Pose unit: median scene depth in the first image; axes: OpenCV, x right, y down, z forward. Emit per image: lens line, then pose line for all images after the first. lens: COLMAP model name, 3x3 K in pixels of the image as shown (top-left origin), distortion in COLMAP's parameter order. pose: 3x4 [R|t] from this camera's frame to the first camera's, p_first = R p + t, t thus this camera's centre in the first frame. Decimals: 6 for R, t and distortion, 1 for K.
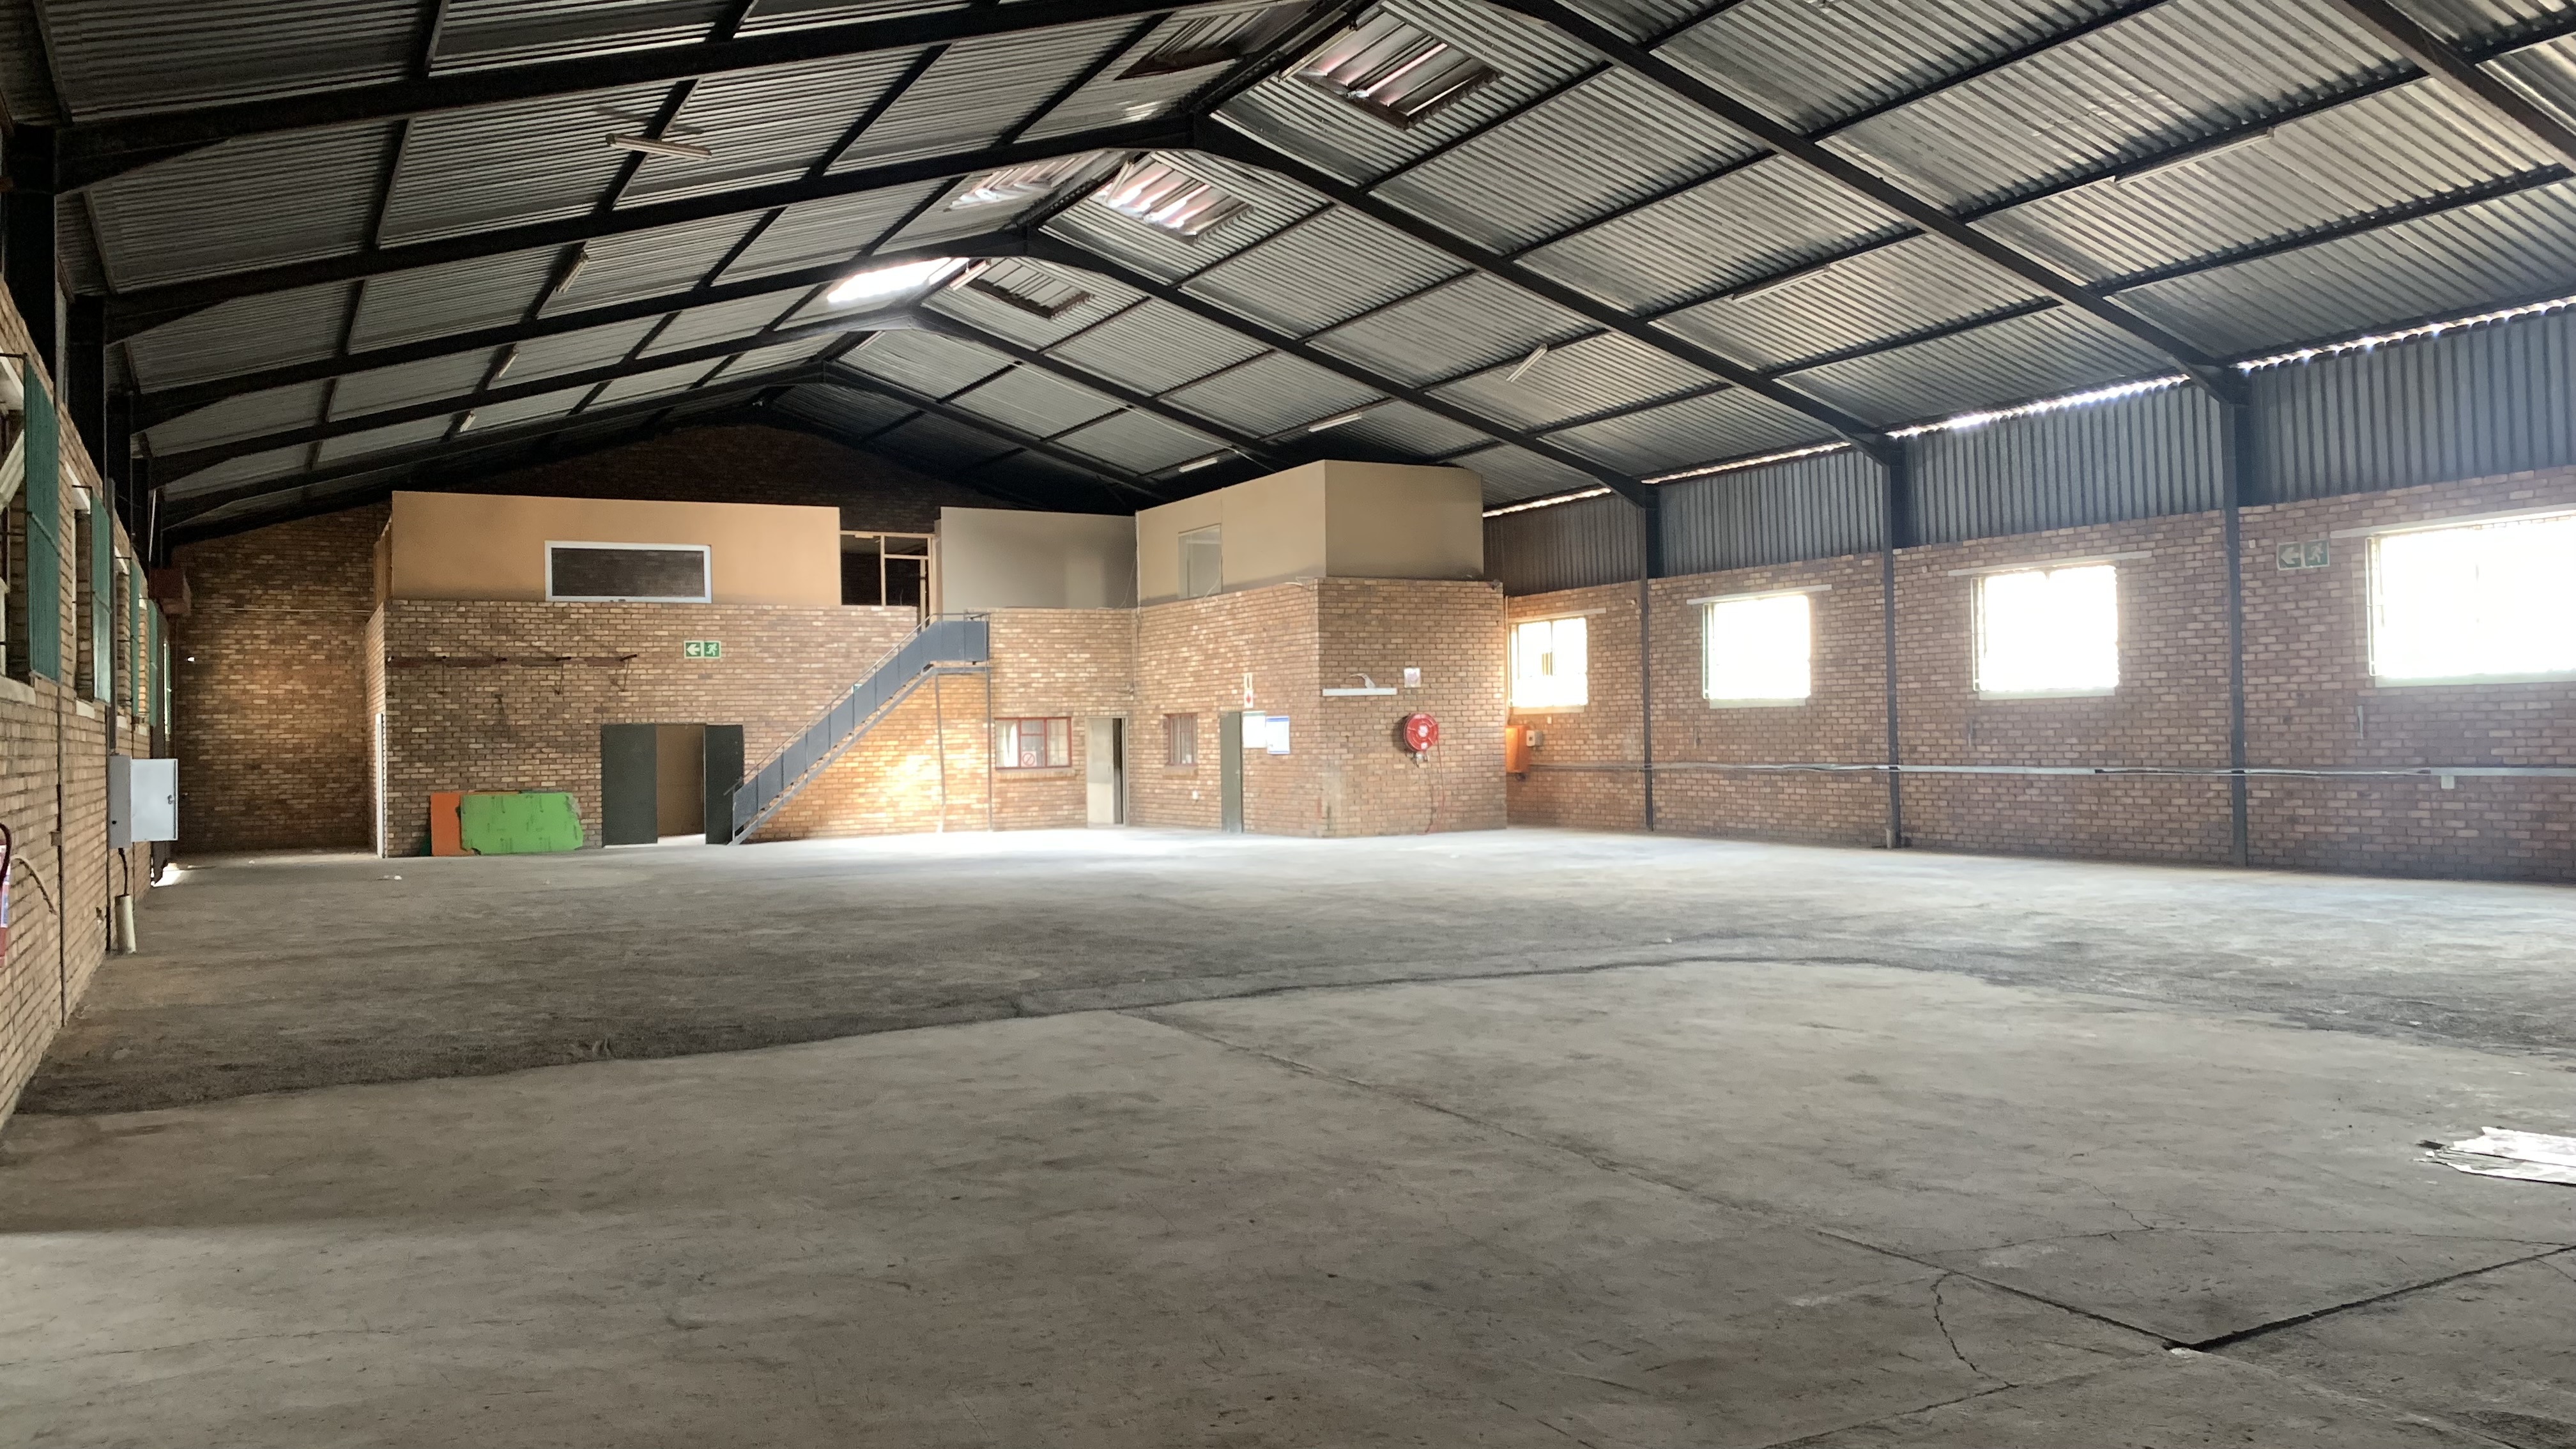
lens RADIAL K [[1956.8, 0, 1298.0], [0, 1956.8, 708.8], [0, 0, 1]] dist [0.152351, -0.397799]
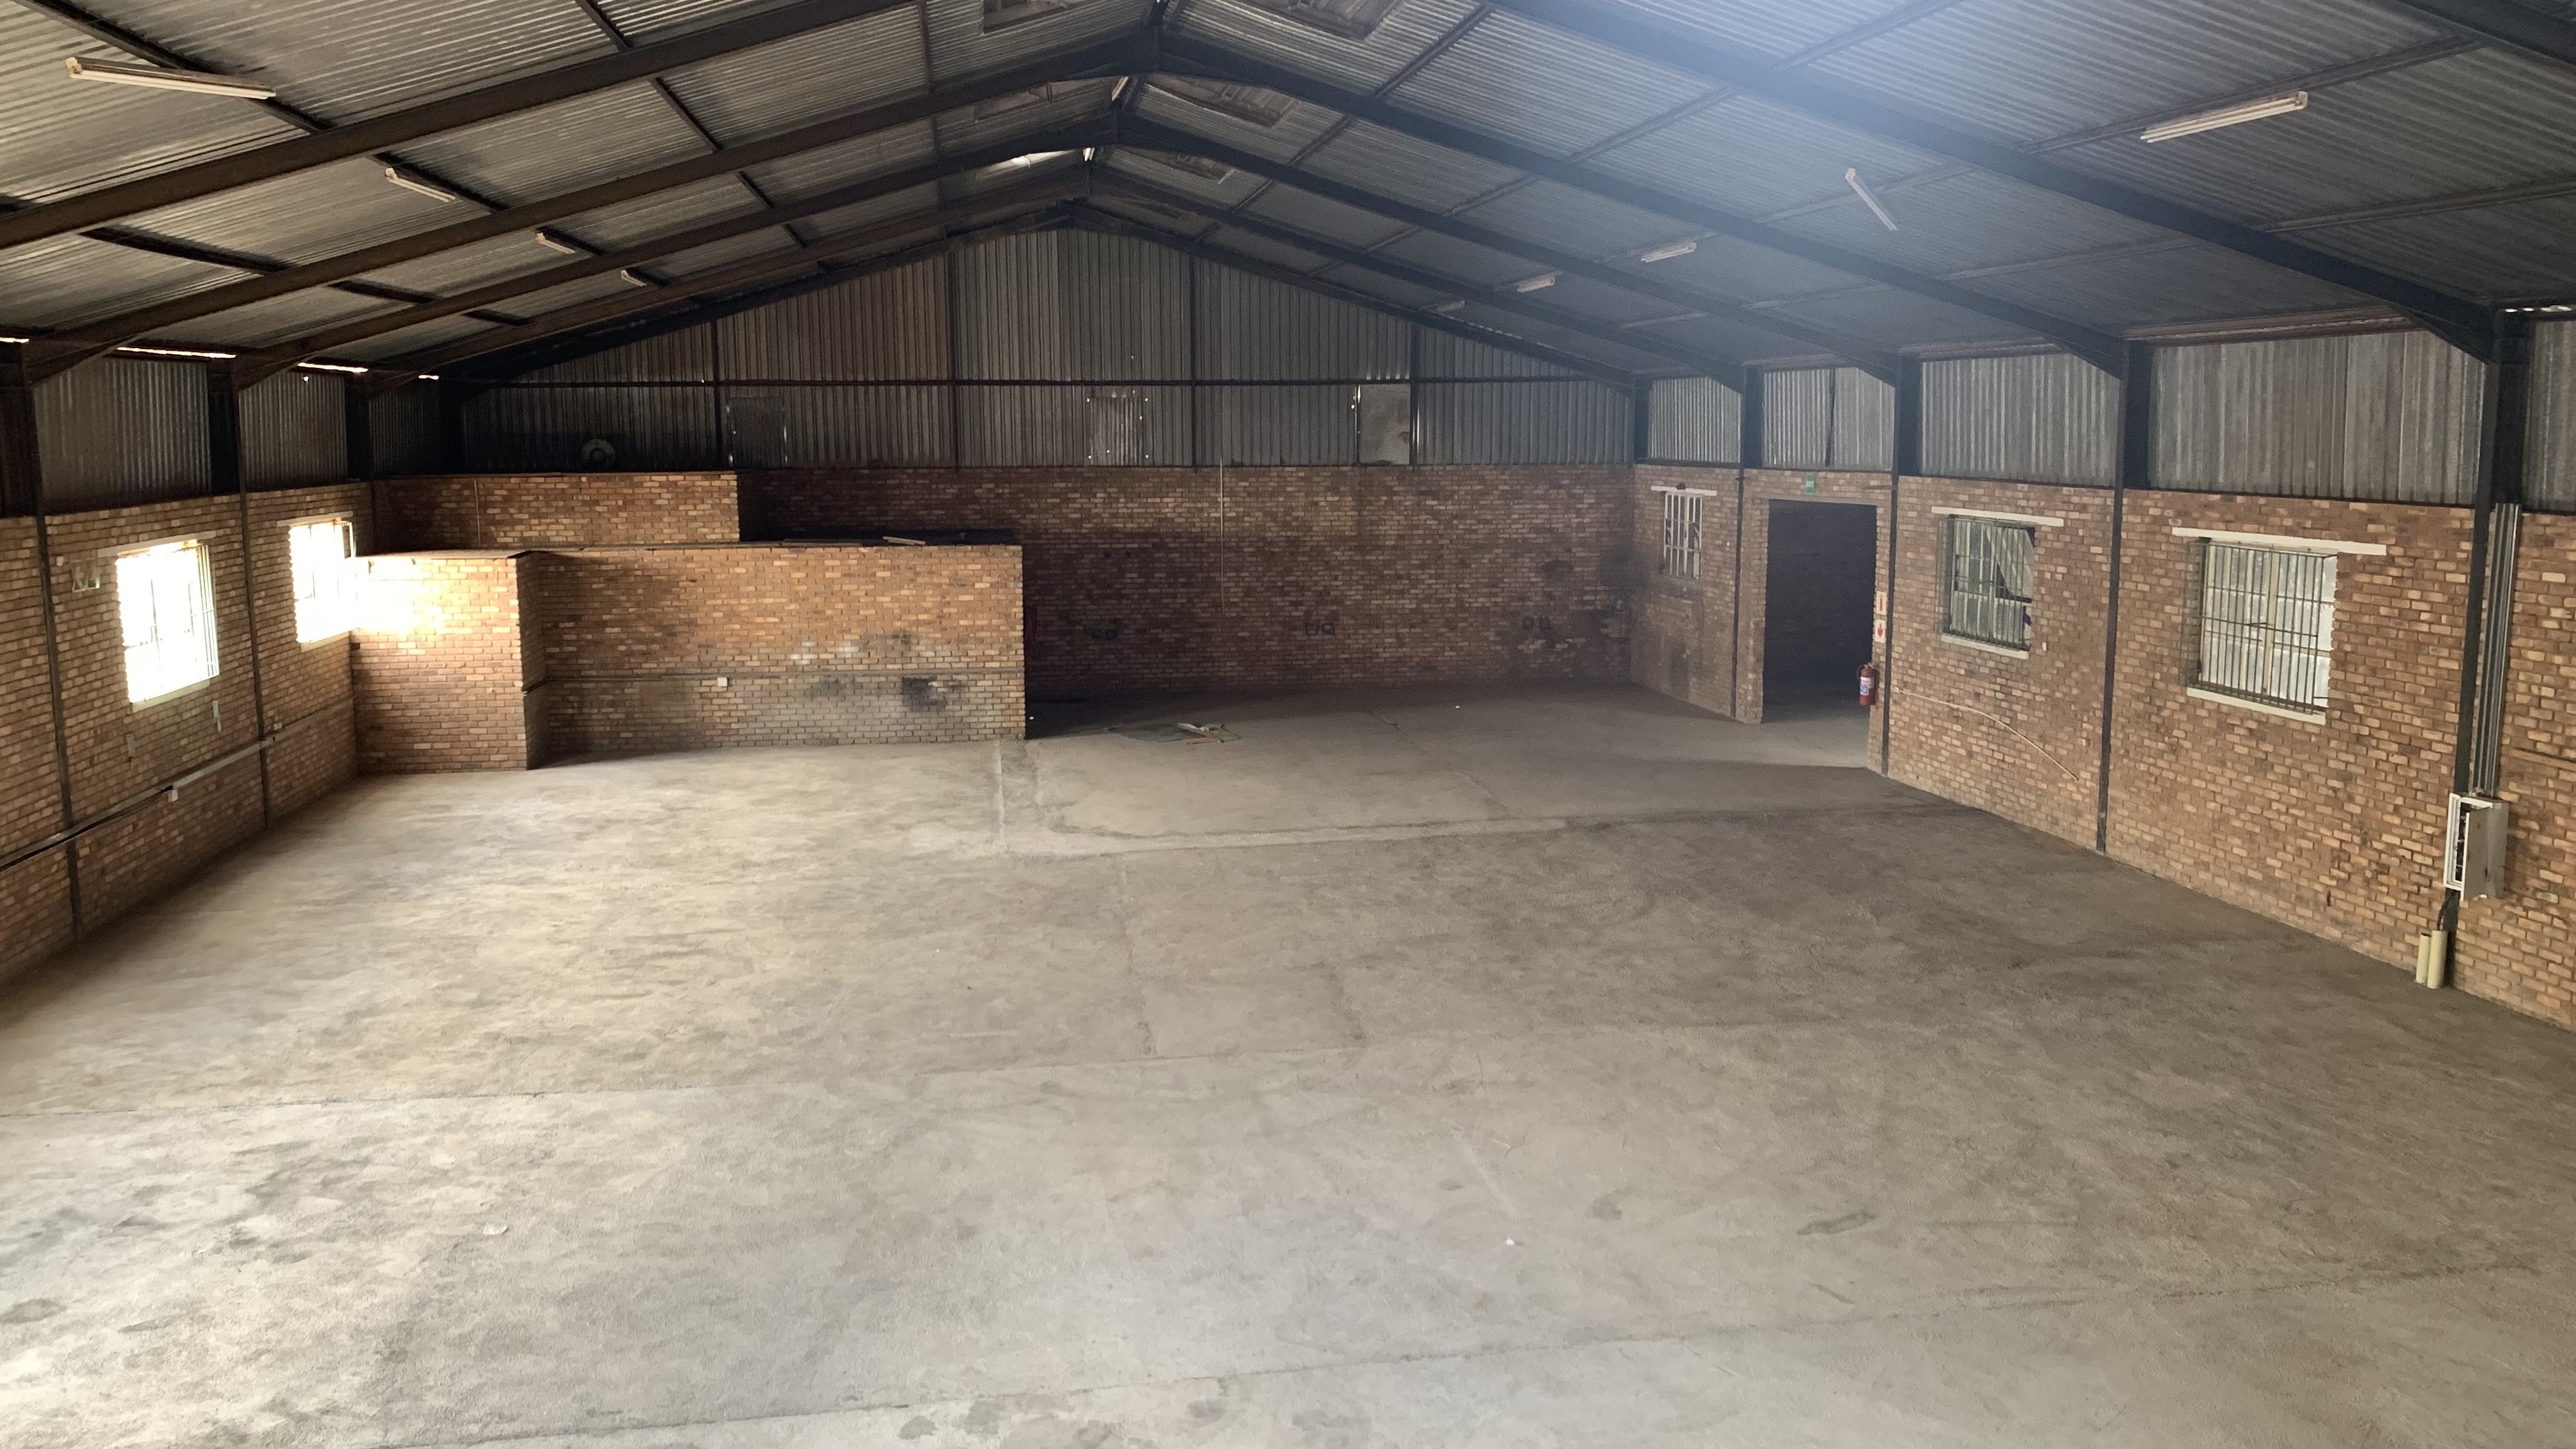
lens RADIAL K [[1954.2, 0, 1284.1], [0, 1954.2, 721.3], [0, 0, 1]] dist [0.119845, -0.245228]
pose [[-0.945152, -0.024610, 0.325701, -0.187389], [0.020067, 0.990899, 0.133106, -0.076796], [-0.326012, 0.132342, -0.936056, 1.068112]]
